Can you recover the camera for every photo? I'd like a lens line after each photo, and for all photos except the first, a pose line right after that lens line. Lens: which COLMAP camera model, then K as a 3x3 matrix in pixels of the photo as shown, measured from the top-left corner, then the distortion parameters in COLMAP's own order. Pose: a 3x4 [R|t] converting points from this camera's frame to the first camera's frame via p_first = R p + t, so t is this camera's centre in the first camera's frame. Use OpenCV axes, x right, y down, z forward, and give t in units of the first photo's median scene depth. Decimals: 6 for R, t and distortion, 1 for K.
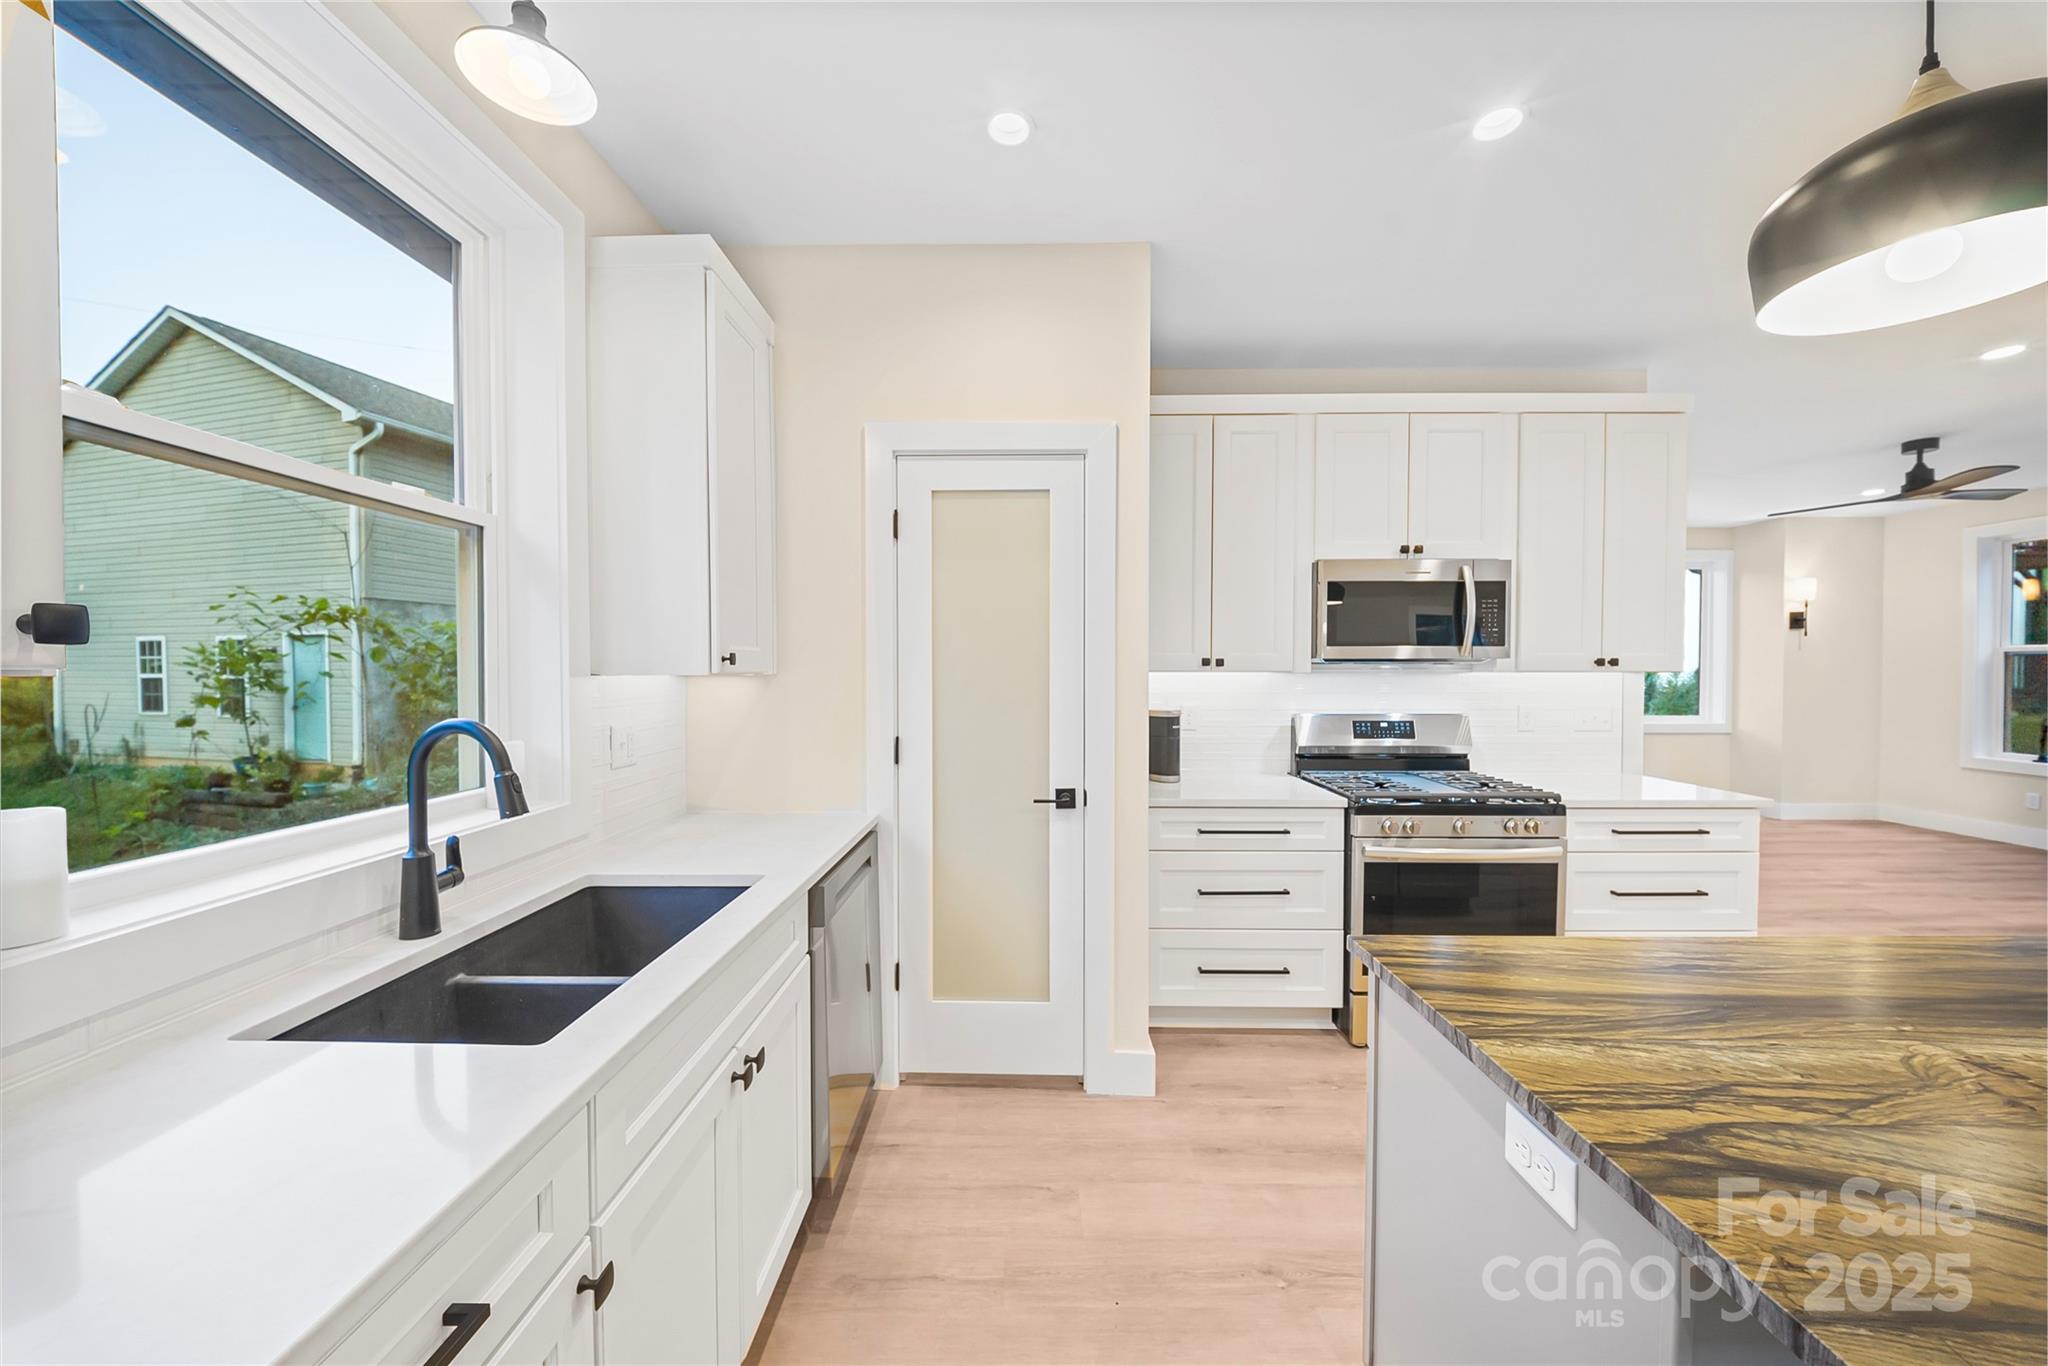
lens RADIAL K [[723.4, 0, 1007.4], [0, 723.4, 666.0], [0, 0, 1]] dist [-0.001591, -0.000607]
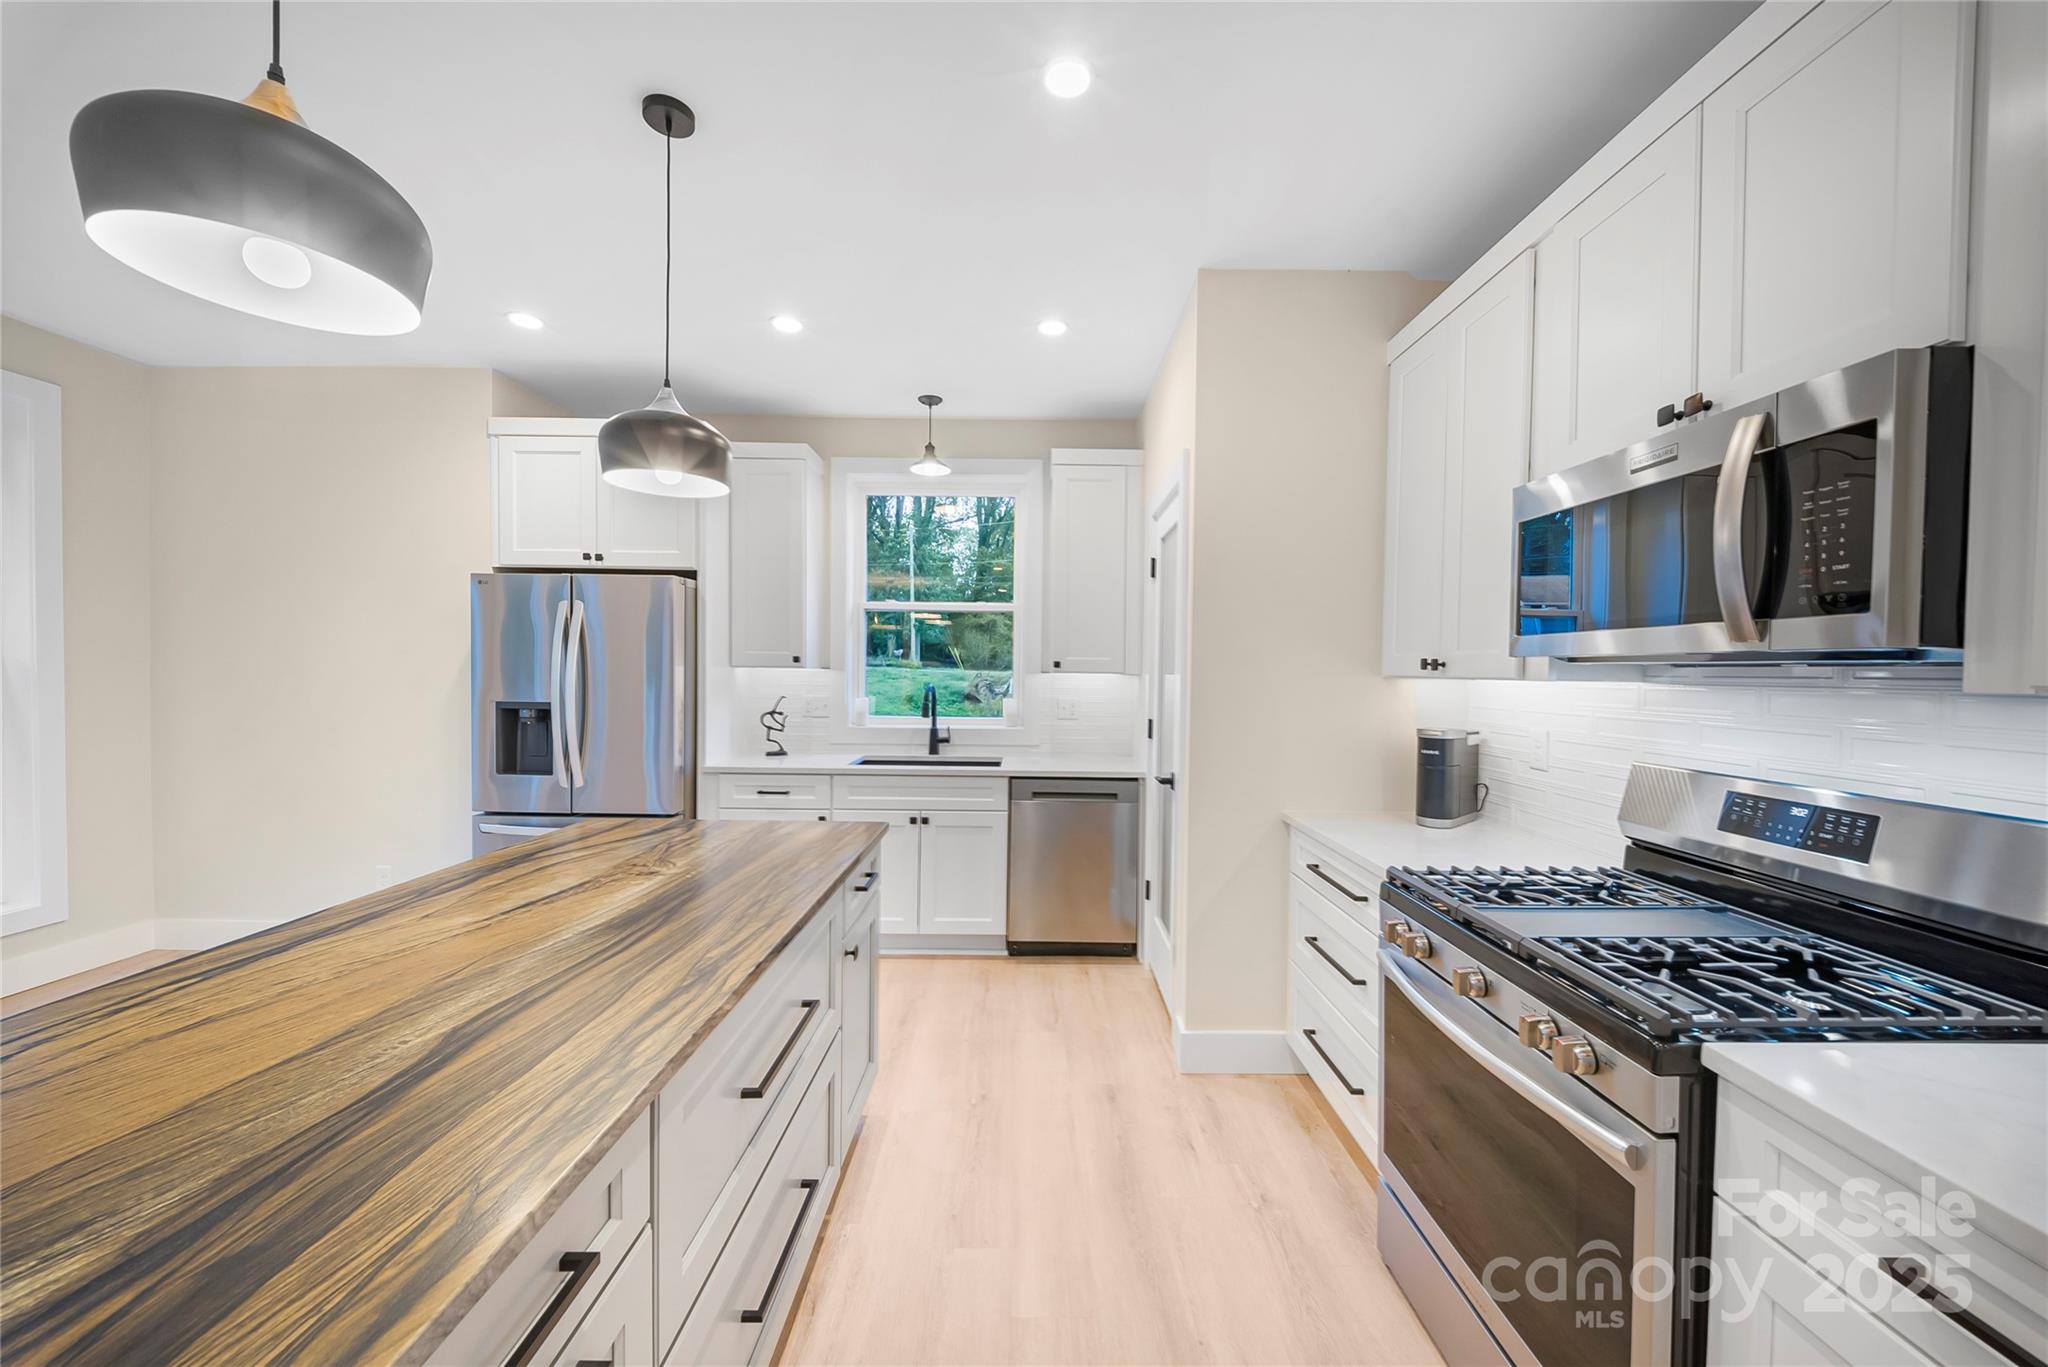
lens RADIAL K [[723.4, 0, 1020.8], [0, 723.4, 680.4], [0, 0, 1]] dist [-0.001591, -0.000607]
pose [[0.011777, 0.013570, -0.999839, 1.224027], [-0.007723, 0.999879, 0.013480, 0.005481], [0.999901, 0.007563, 0.011881, 0.728824]]
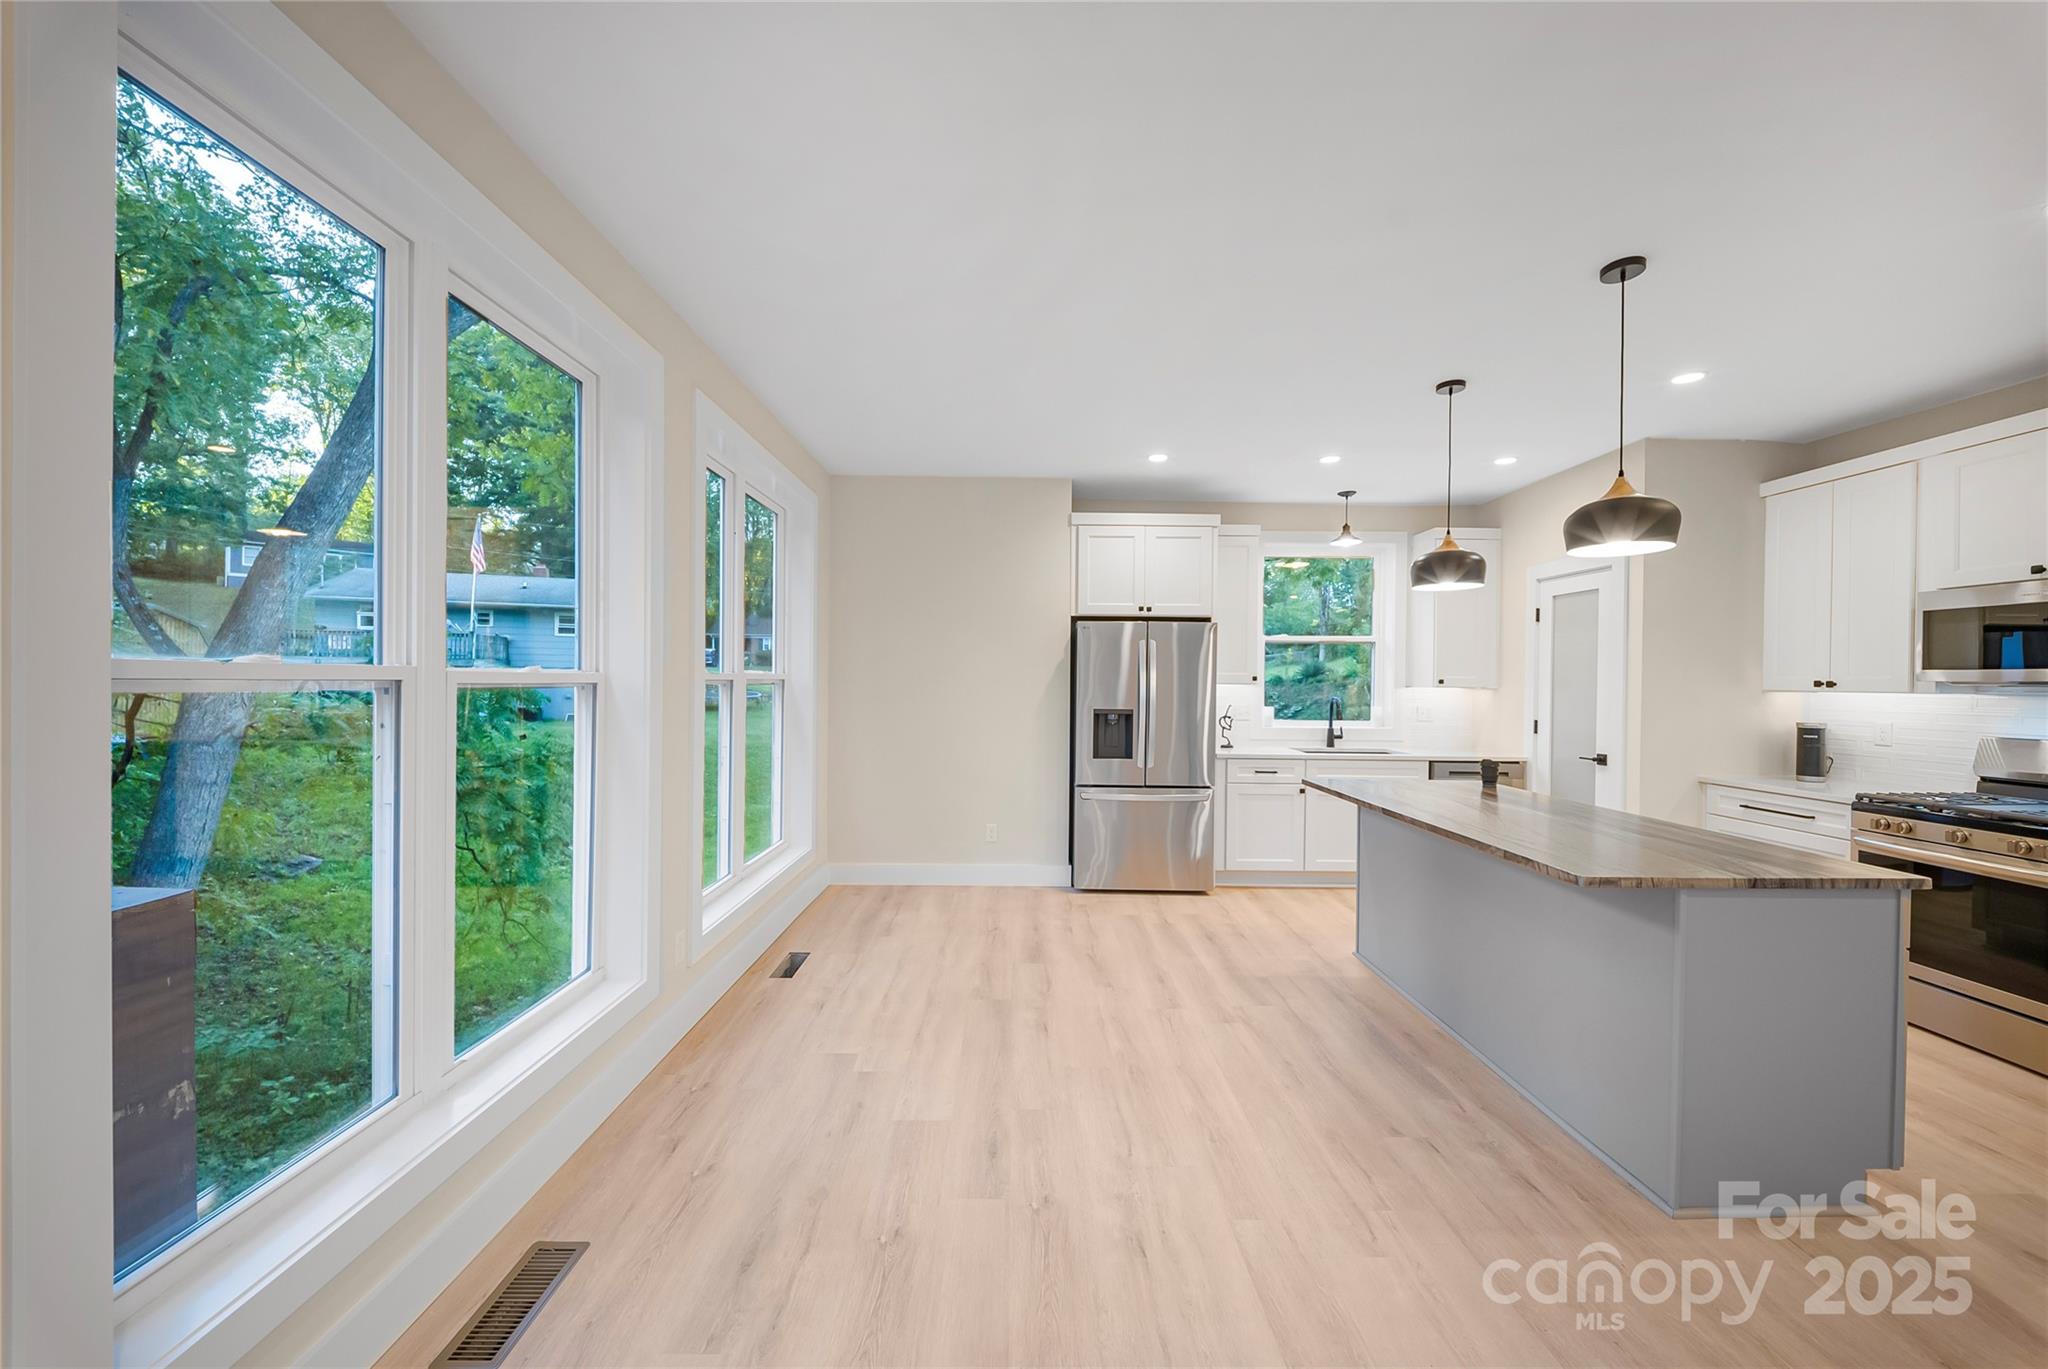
lens RADIAL K [[723.4, 0, 1024.8], [0, 723.4, 692.3], [0, 0, 1]] dist [-0.001591, -0.000607]
pose [[0.014689, 0.016303, -0.999759, 1.834402], [-0.004175, 0.999859, 0.016244, -0.006812], [0.999883, 0.003935, 0.014755, -0.455820]]
